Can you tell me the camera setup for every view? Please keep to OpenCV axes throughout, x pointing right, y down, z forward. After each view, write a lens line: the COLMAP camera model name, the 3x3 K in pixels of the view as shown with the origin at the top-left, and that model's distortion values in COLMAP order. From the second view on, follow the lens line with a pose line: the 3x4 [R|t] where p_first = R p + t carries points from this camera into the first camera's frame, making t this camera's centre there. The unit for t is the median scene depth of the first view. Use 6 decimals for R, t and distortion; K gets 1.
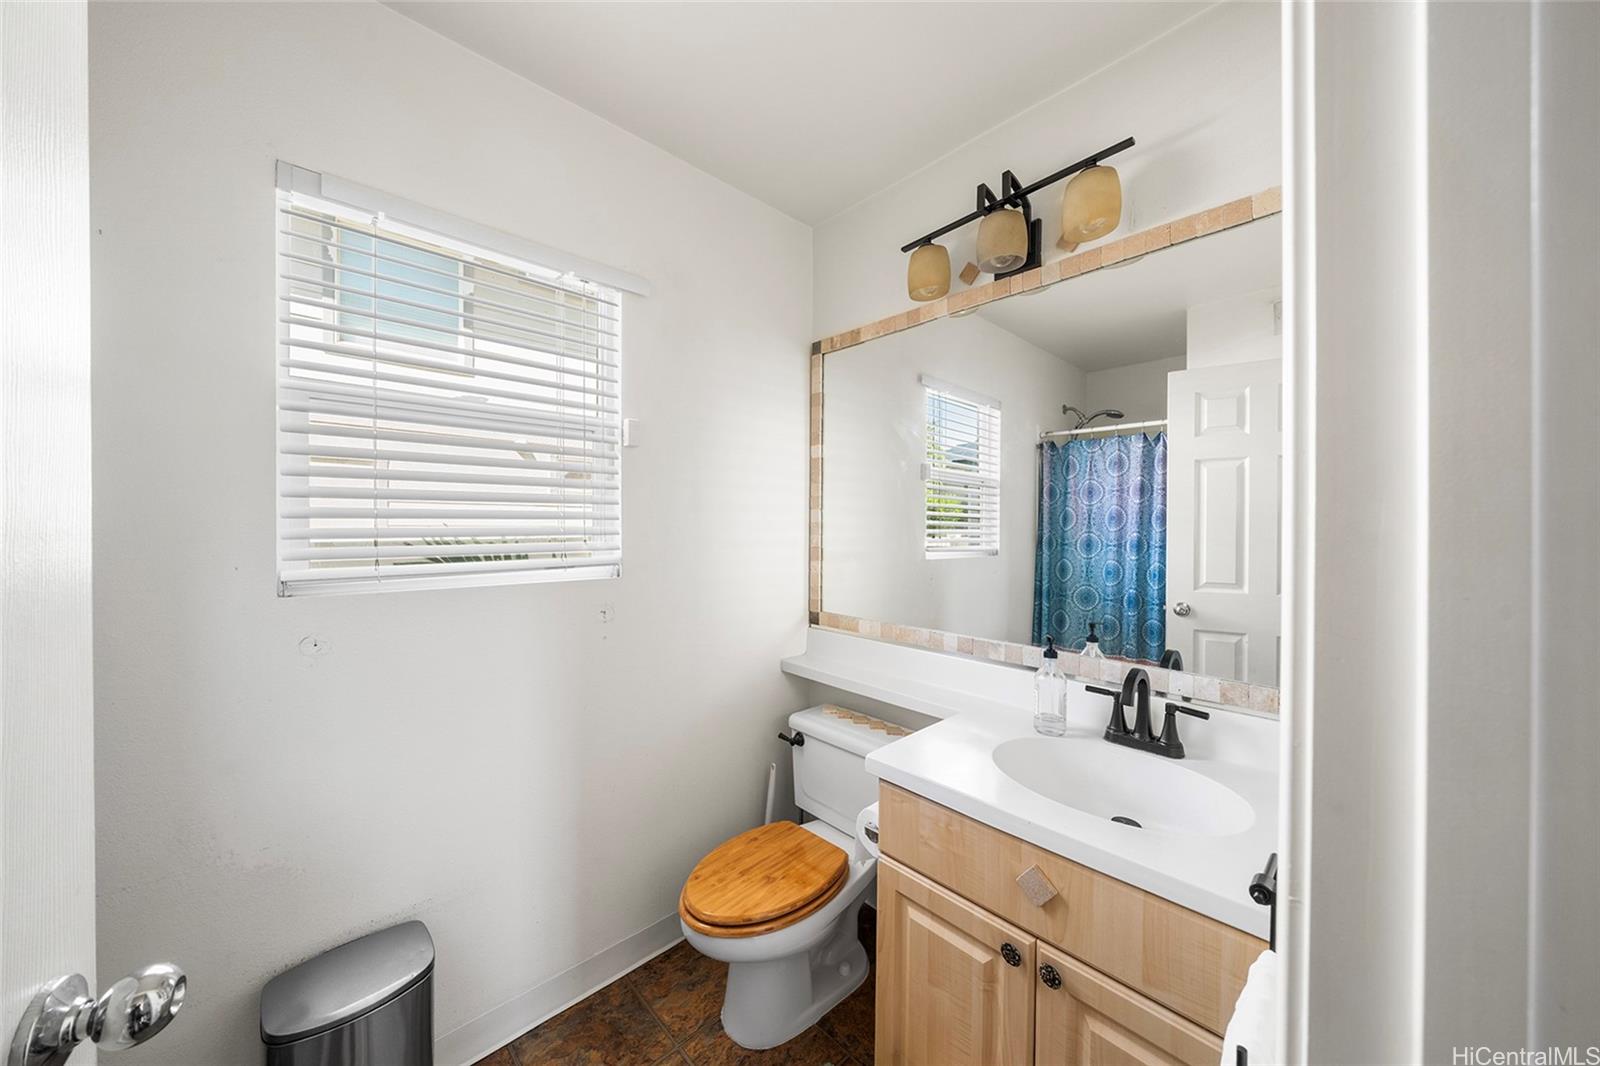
lens RADIAL K [[558.2, 0, 797.0], [0, 558.2, 531.2], [0, 0, 1]] dist [0.000790, 0.000020]
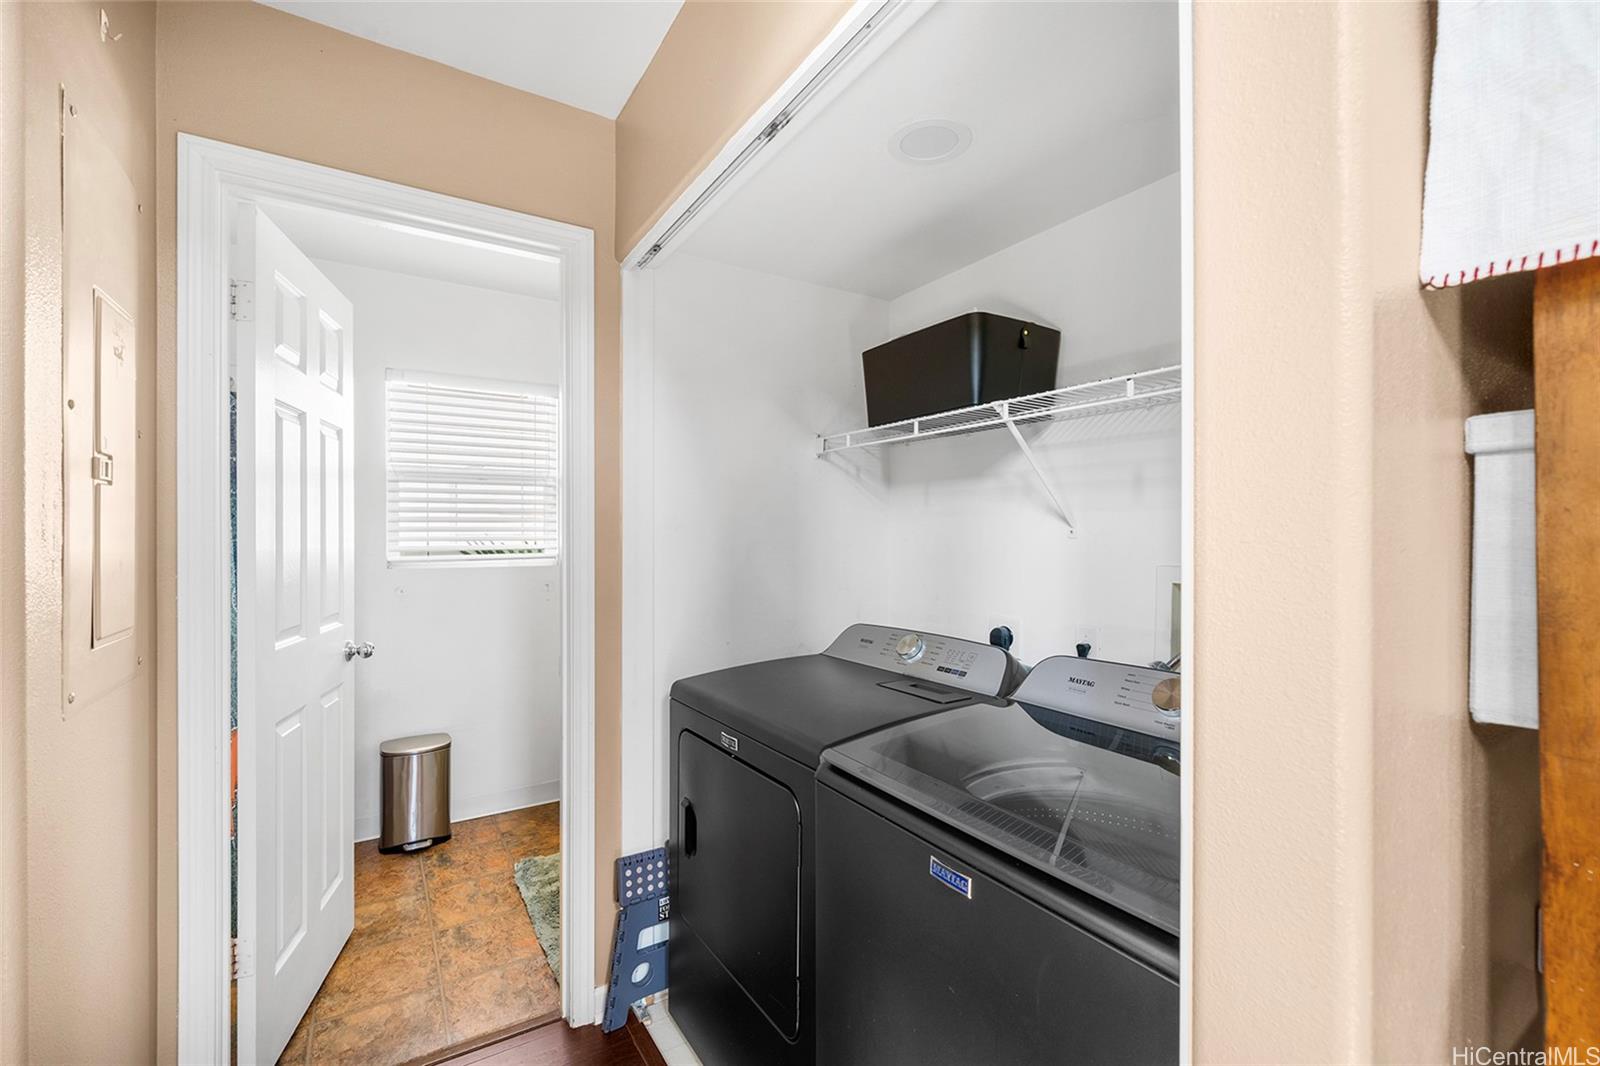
lens RADIAL K [[684.9, 0, 802.4], [0, 684.9, 530.1], [0, 0, 1]] dist [-0.000893, 0.000699]
pose [[0.980202, 0.008264, -0.197827, 1.068488], [-0.005597, 0.999886, 0.014037, -0.073946], [0.197920, -0.012652, 0.980136, -1.166388]]
